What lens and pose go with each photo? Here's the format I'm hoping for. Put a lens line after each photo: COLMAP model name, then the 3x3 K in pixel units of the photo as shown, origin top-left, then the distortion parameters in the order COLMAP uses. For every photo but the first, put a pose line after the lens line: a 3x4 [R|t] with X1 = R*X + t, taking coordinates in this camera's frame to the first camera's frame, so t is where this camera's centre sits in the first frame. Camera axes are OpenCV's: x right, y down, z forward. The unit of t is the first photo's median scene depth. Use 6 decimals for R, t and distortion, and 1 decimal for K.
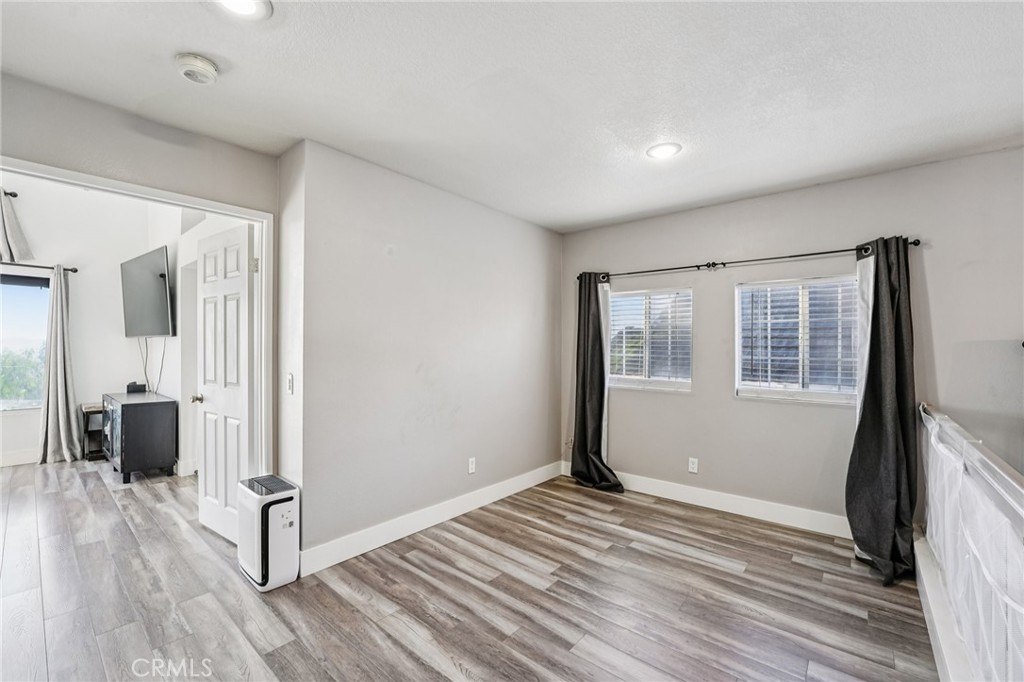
lens RADIAL K [[421.2, 0, 510.5], [0, 421.2, 338.5], [0, 0, 1]] dist [-0.013669, 0.000804]
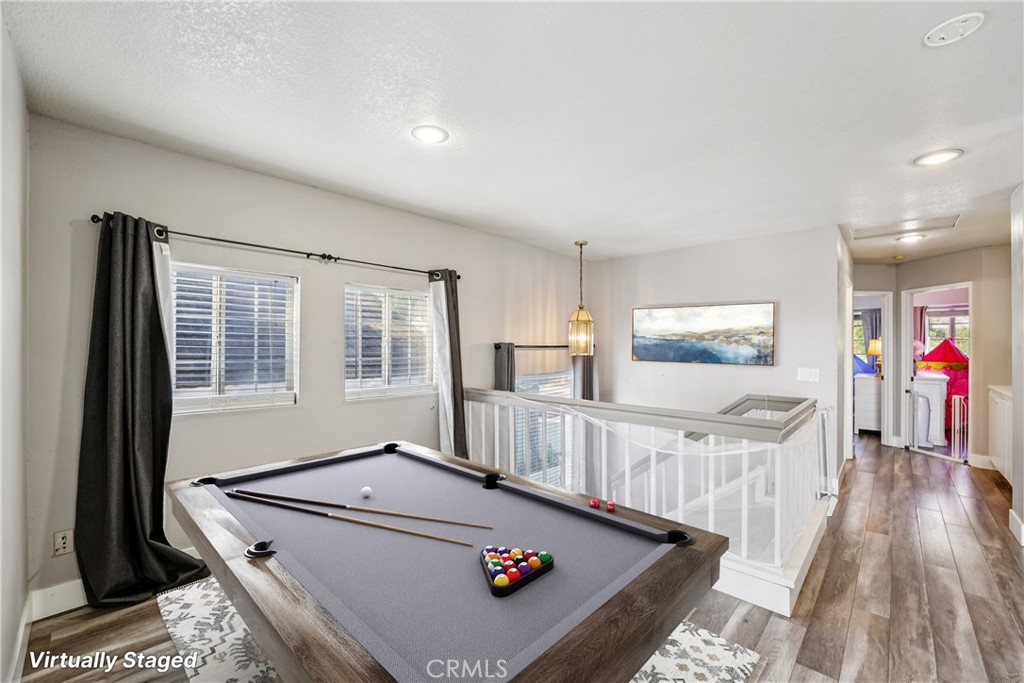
lens RADIAL K [[421.2, 0, 510.5], [0, 421.2, 339.0], [0, 0, 1]] dist [-0.013669, 0.000804]
pose [[0.044165, 0.006917, 0.999000, -0.354049], [-0.017966, 0.999820, -0.006129, -0.001372], [-0.998863, -0.017677, 0.044282, 0.498775]]
